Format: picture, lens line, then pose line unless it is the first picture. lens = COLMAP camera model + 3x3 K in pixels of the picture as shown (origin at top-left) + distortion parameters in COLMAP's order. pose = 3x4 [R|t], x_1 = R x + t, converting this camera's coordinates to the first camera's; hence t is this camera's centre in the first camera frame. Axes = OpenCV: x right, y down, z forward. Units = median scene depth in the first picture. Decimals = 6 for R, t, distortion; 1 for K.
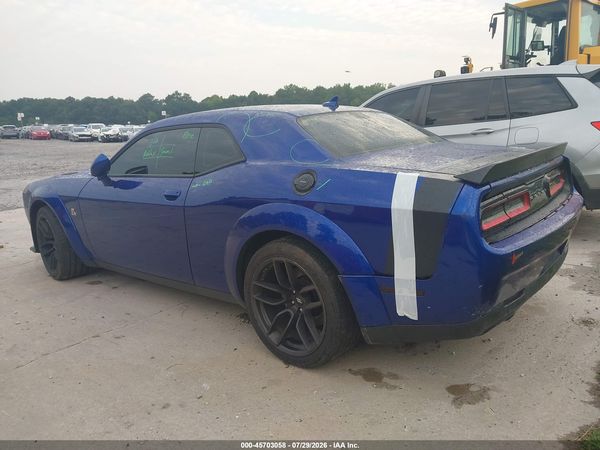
lens RADIAL K [[469.3, 0, 308.6], [0, 469.3, 225.2], [0, 0, 1]] dist [0.011690, -0.004041]
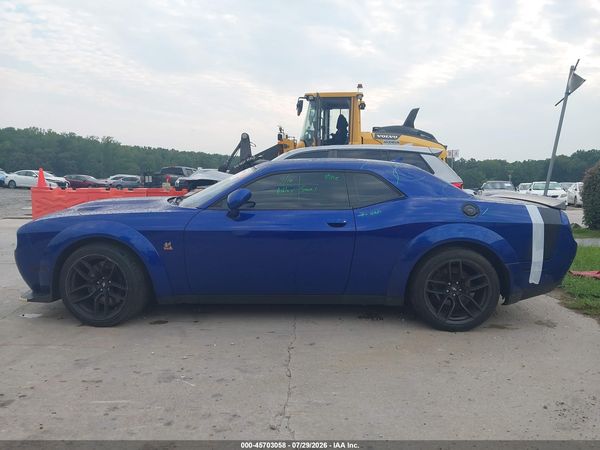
lens RADIAL K [[469.3, 0, 308.6], [0, 469.3, 225.2], [0, 0, 1]] dist [0.011690, -0.004041]
pose [[0.771786, -0.003114, 0.635875, -1.420574], [0.075291, 0.993401, -0.086518, 0.055136], [-0.631410, 0.114649, 0.766927, 0.110206]]
